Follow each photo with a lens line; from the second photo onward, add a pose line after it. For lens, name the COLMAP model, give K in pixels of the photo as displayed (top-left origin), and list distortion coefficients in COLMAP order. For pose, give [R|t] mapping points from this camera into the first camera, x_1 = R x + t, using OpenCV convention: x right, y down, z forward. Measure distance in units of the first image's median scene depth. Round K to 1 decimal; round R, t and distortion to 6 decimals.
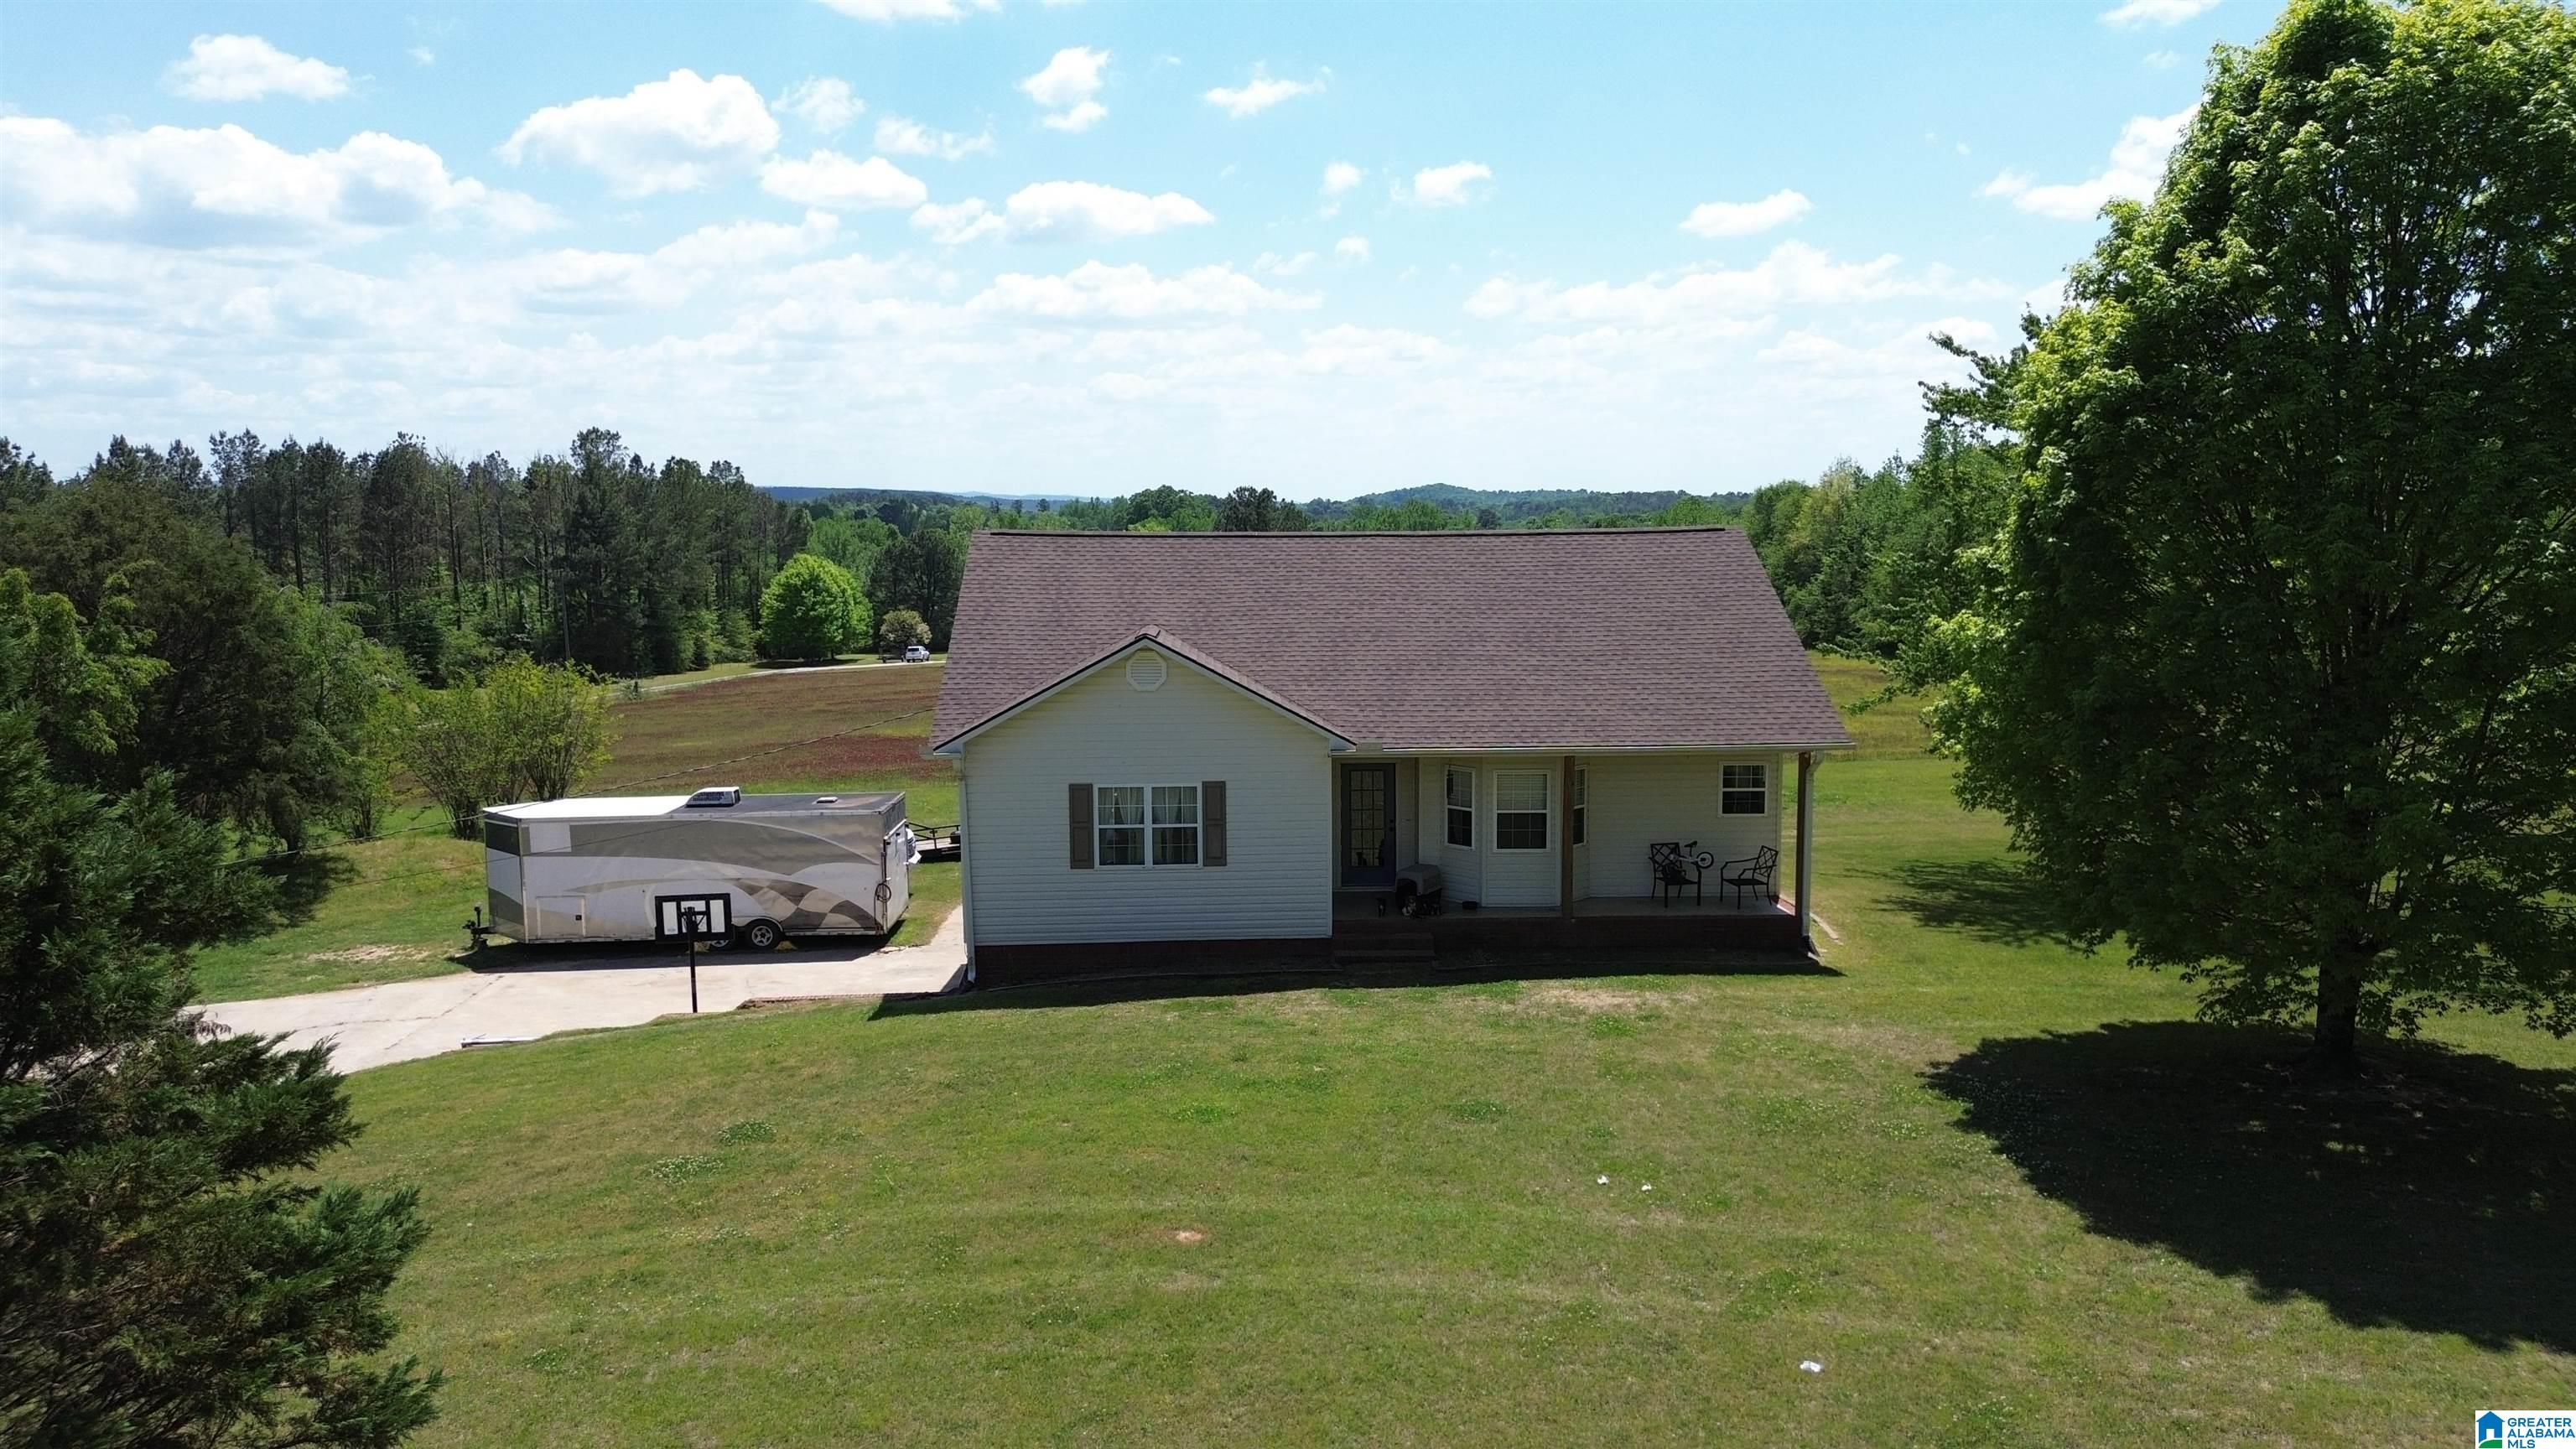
lens RADIAL K [[1779.6, 0, 1277.1], [0, 1779.6, 714.5], [0, 0, 1]] dist [0.046043, -0.038335]
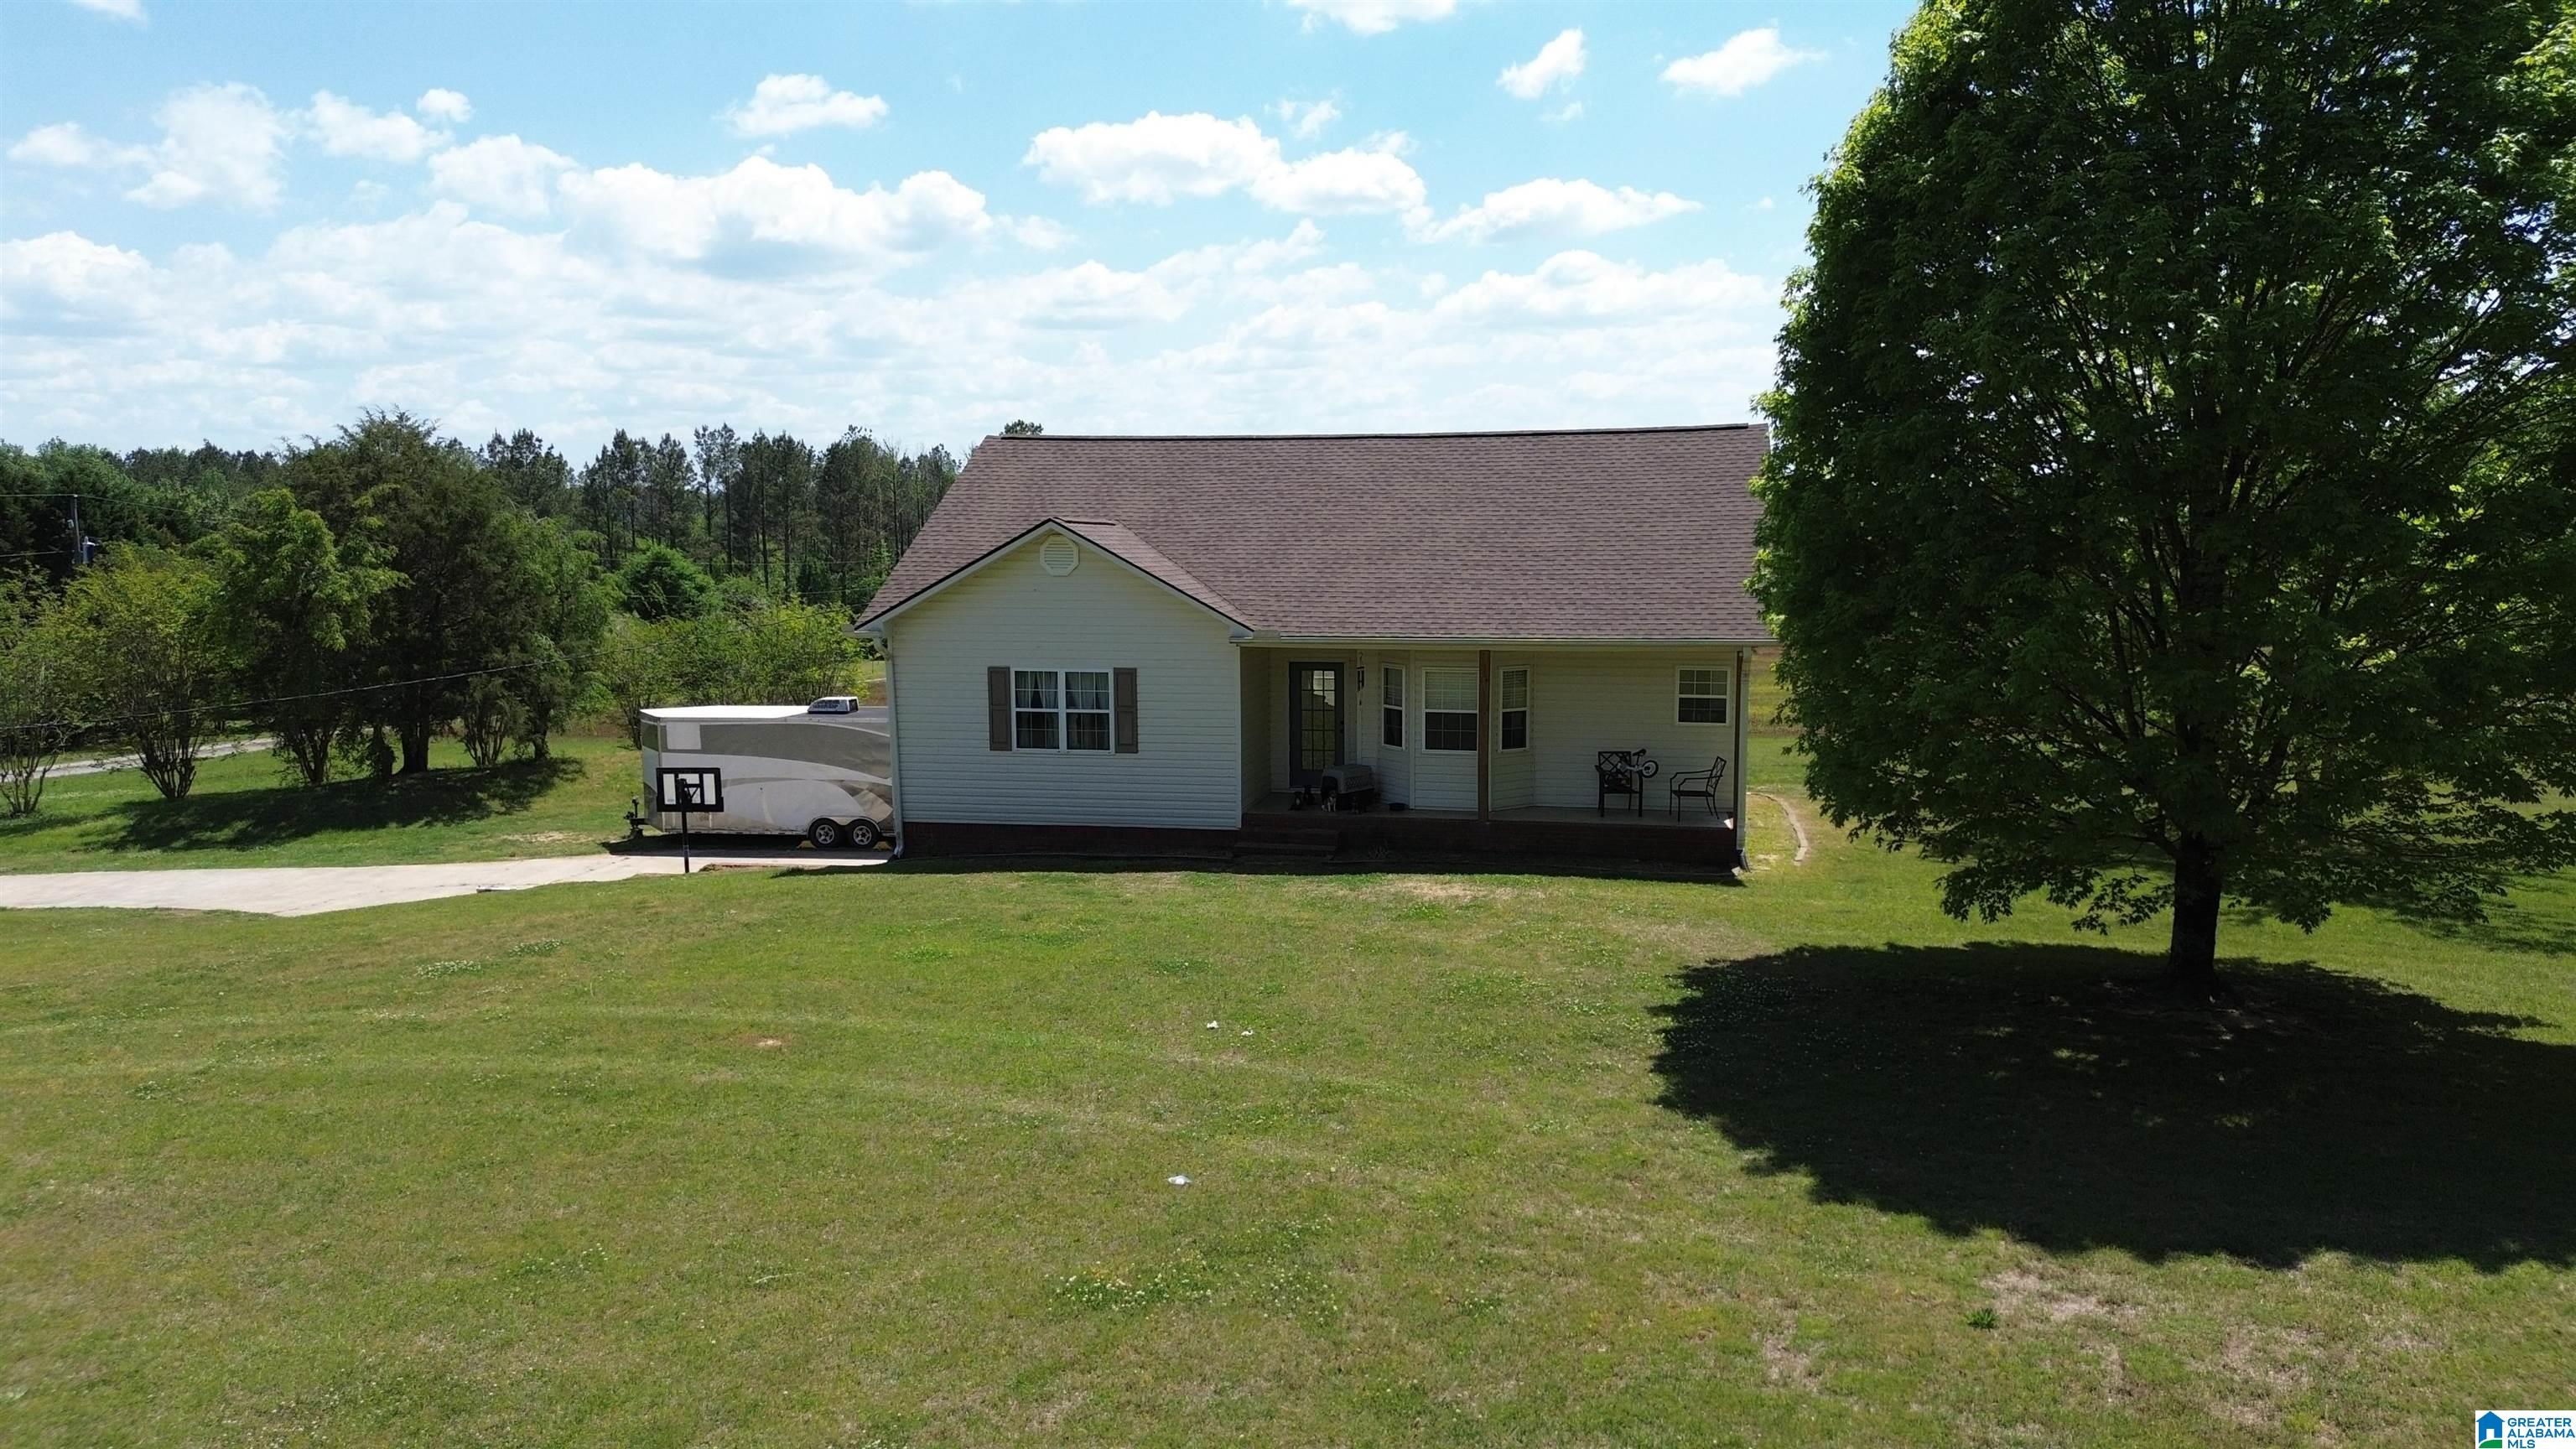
lens RADIAL K [[1779.6, 0, 1299.6], [0, 1779.6, 730.9], [0, 0, 1]] dist [0.046043, -0.038335]
pose [[0.969784, 0.029293, -0.242201, 0.304024], [-0.027201, 0.999558, 0.011980, 0.058802], [0.242445, -0.005030, 0.970152, 0.052338]]
